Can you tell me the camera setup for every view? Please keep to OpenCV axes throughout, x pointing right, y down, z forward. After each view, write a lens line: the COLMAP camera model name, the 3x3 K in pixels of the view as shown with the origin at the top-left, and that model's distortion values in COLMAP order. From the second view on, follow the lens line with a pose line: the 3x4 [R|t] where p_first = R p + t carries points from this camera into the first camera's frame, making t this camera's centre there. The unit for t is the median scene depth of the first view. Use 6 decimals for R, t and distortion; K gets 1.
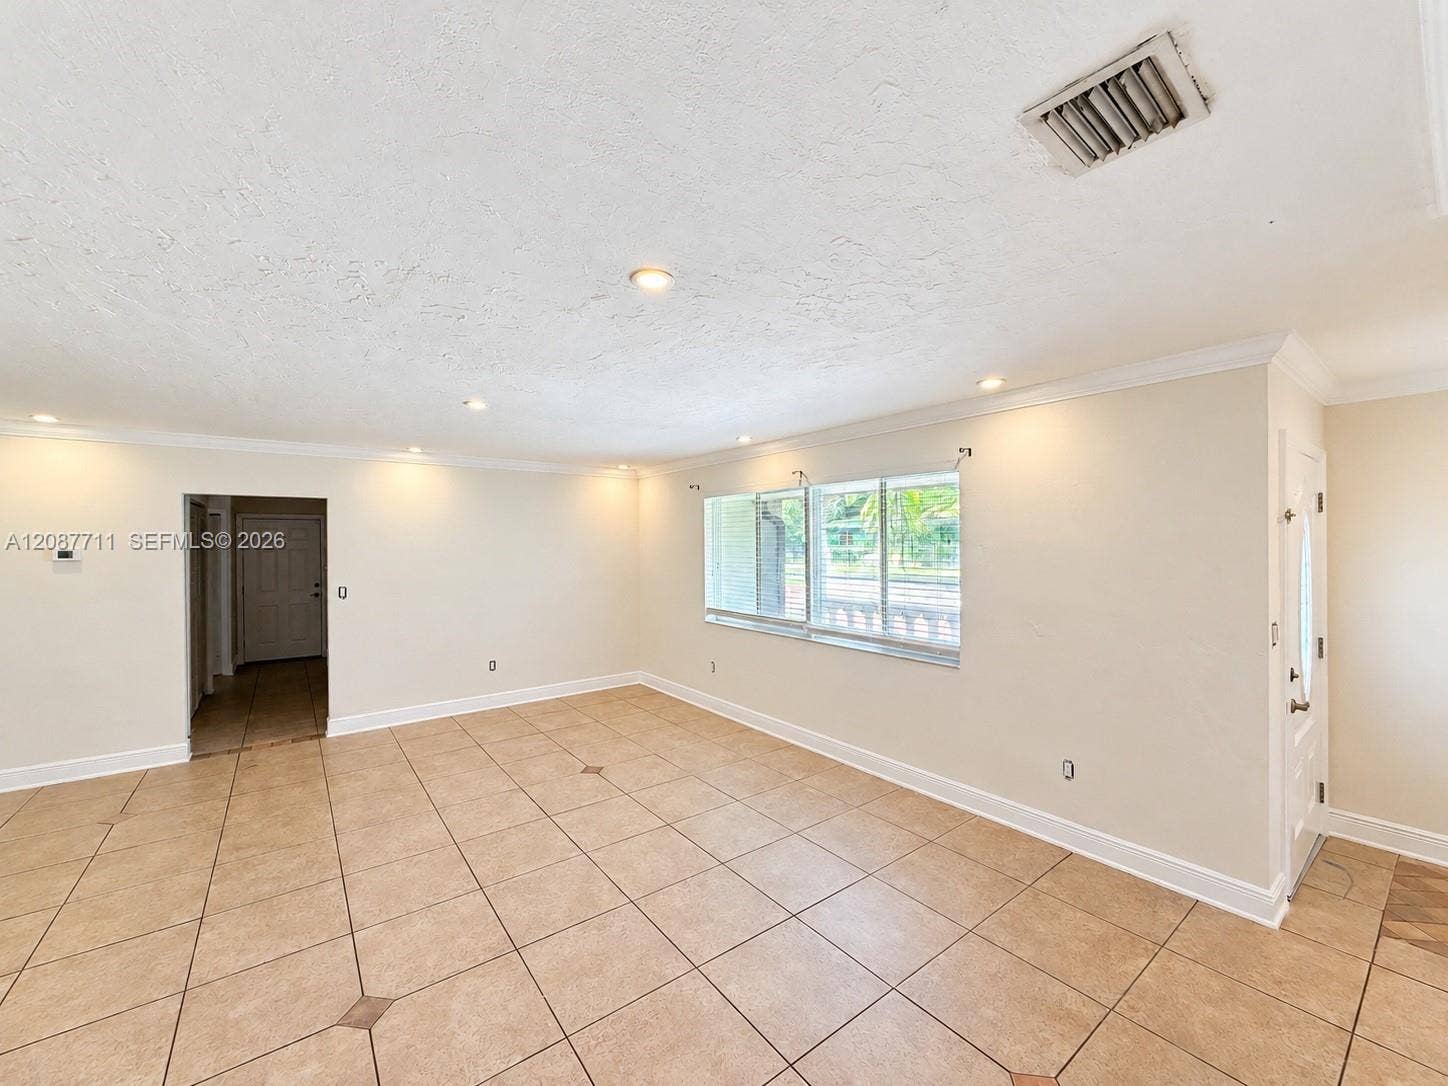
lens RADIAL K [[580.0, 0, 716.3], [0, 580.0, 543.4], [0, 0, 1]] dist [-0.005757, 0.002286]
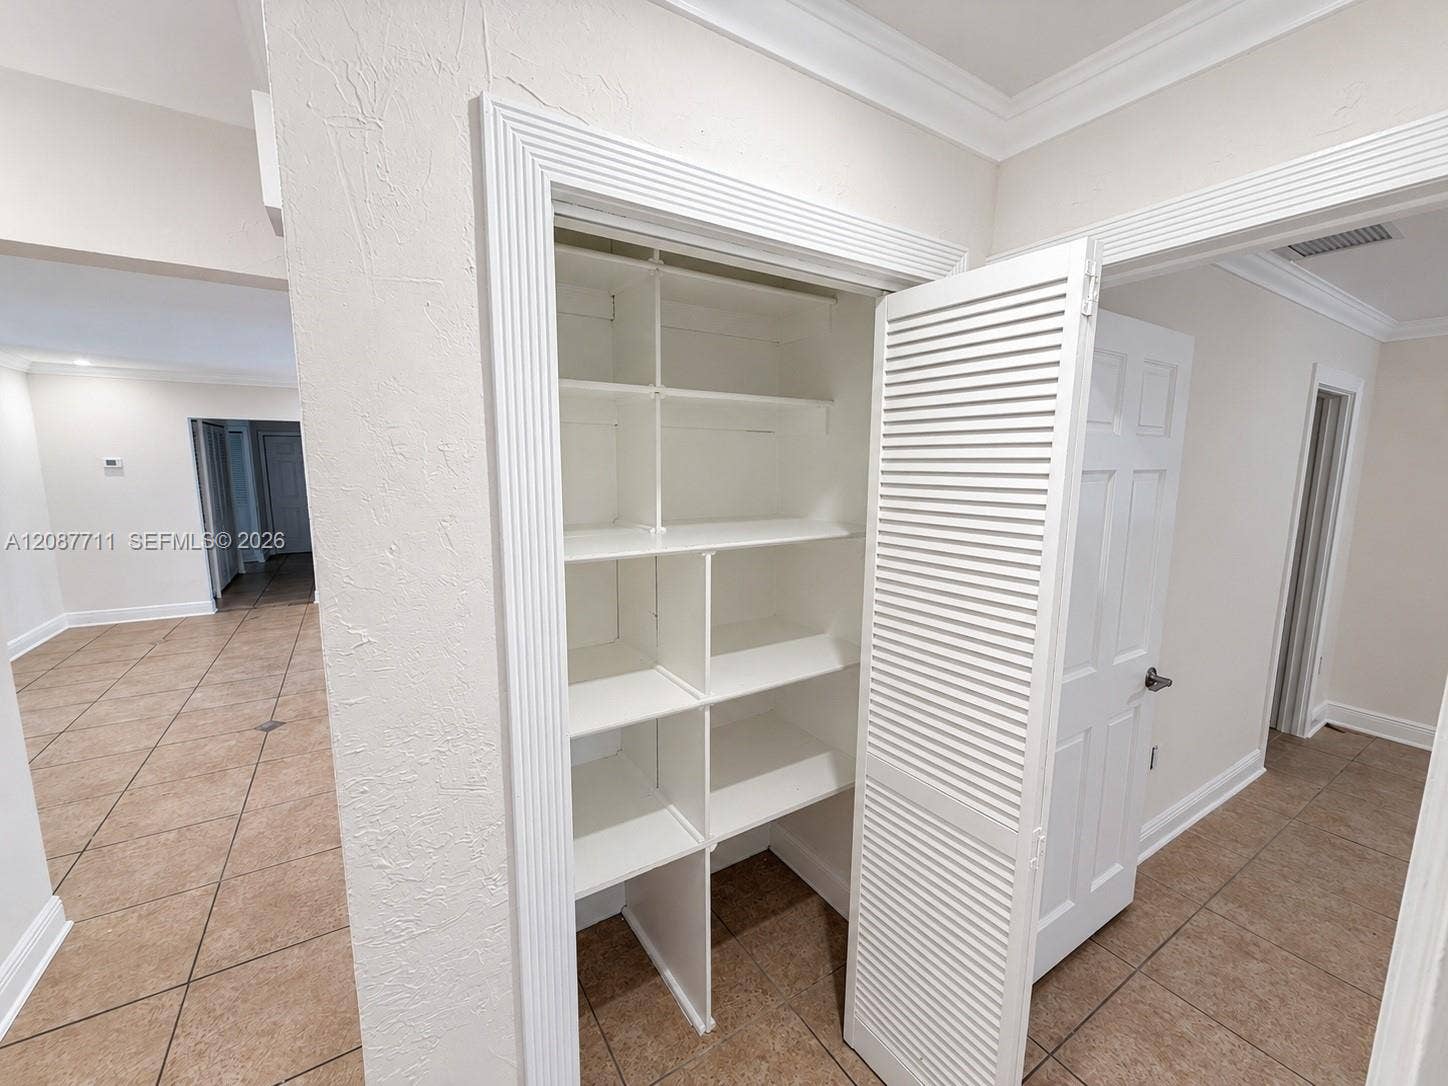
lens RADIAL K [[580.0, 0, 718.0], [0, 580.0, 542.8], [0, 0, 1]] dist [-0.005757, 0.002286]
pose [[0.996603, 0.025491, -0.078309, 0.366048], [-0.014528, 0.990394, 0.137505, -0.002003], [0.081062, -0.135901, 0.987401, -0.230774]]
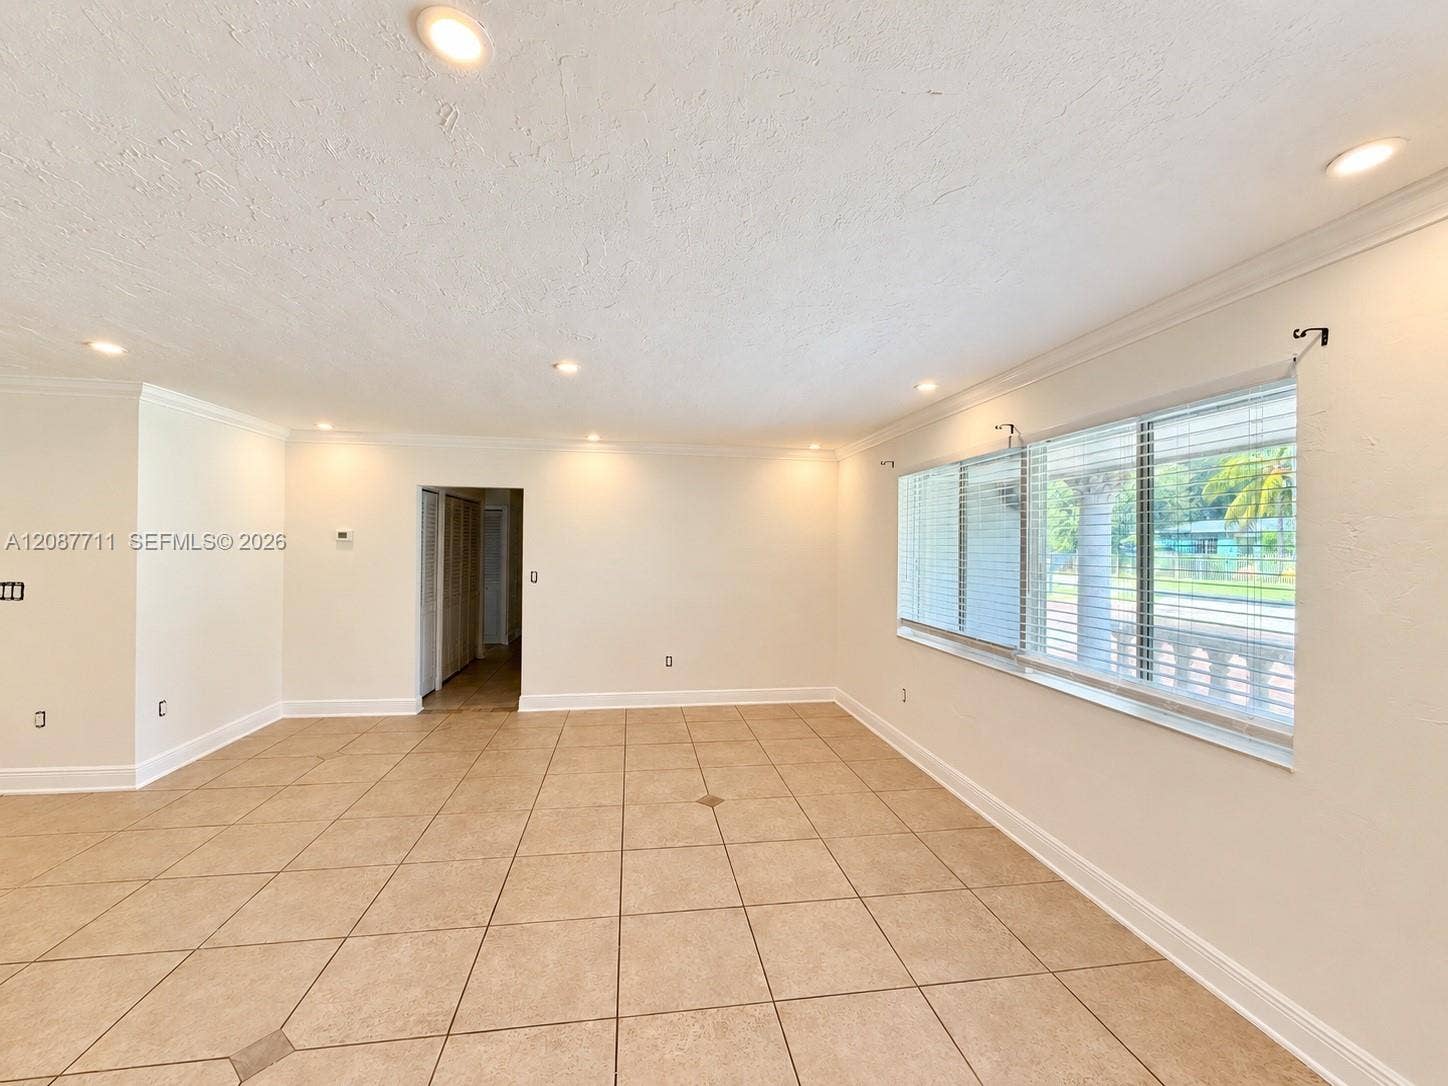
lens RADIAL K [[580.0, 0, 719.6], [0, 580.0, 545.9], [0, 0, 1]] dist [-0.005757, 0.002286]
pose [[0.882468, 0.017979, -0.470029, 0.155559], [-0.019355, 0.999811, 0.001904, 0.020481], [0.469974, 0.007417, 0.882649, 0.233383]]
